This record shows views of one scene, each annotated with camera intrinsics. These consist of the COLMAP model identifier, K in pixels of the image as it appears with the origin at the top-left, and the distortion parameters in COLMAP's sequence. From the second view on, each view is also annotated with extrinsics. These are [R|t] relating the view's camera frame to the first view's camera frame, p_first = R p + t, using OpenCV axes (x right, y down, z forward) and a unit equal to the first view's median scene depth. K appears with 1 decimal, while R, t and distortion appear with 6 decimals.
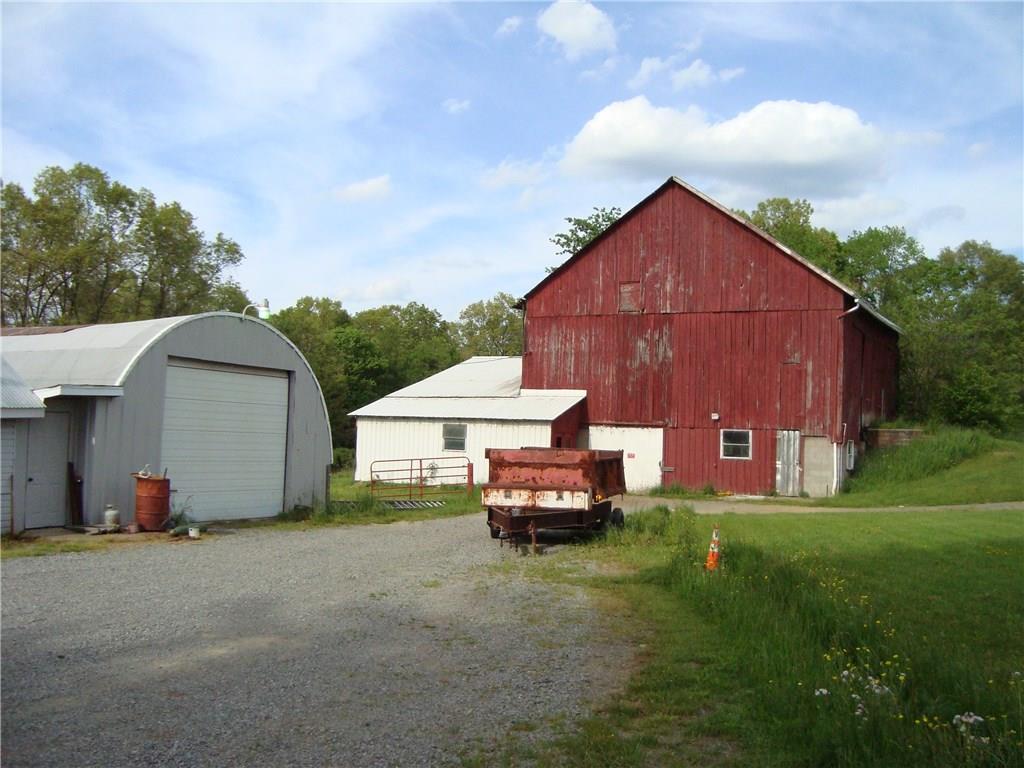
lens RADIAL K [[994.4, 0, 516.4], [0, 994.4, 385.0], [0, 0, 1]] dist [-0.196140, 0.182982]
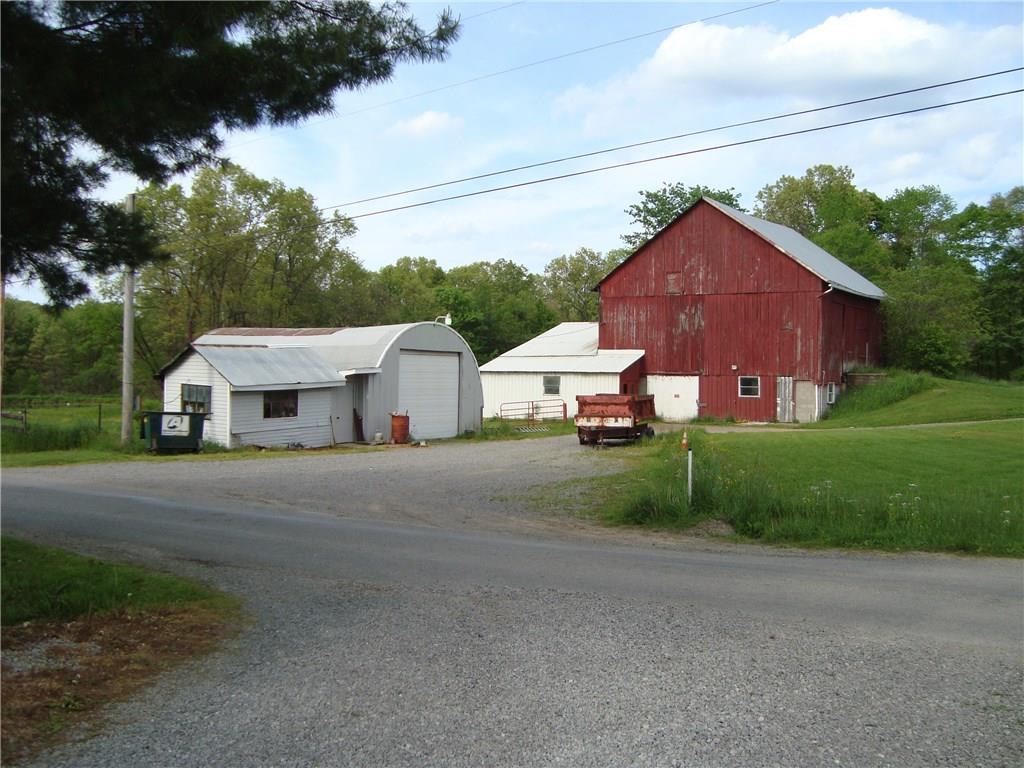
lens RADIAL K [[994.4, 0, 516.4], [0, 994.4, 385.0], [0, 0, 1]] dist [-0.196140, 0.182982]
pose [[0.996207, -0.021160, -0.084407, 0.007712], [0.026234, 0.997885, 0.059469, -0.035591], [0.082970, -0.061458, 0.994655, -0.441233]]
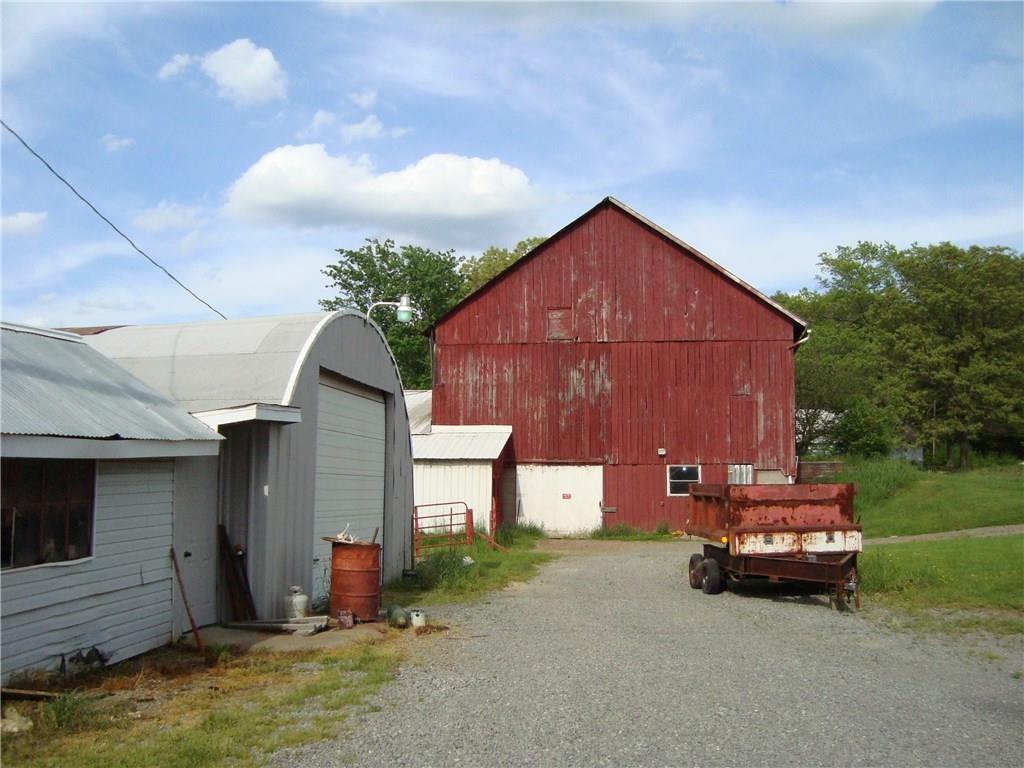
lens RADIAL K [[994.4, 0, 516.4], [0, 994.4, 385.0], [0, 0, 1]] dist [-0.196140, 0.182982]
pose [[0.943522, 0.006682, 0.331244, -0.243262], [0.008067, 0.999037, -0.043130, 0.007908], [-0.331213, 0.043366, 0.942559, 0.151640]]
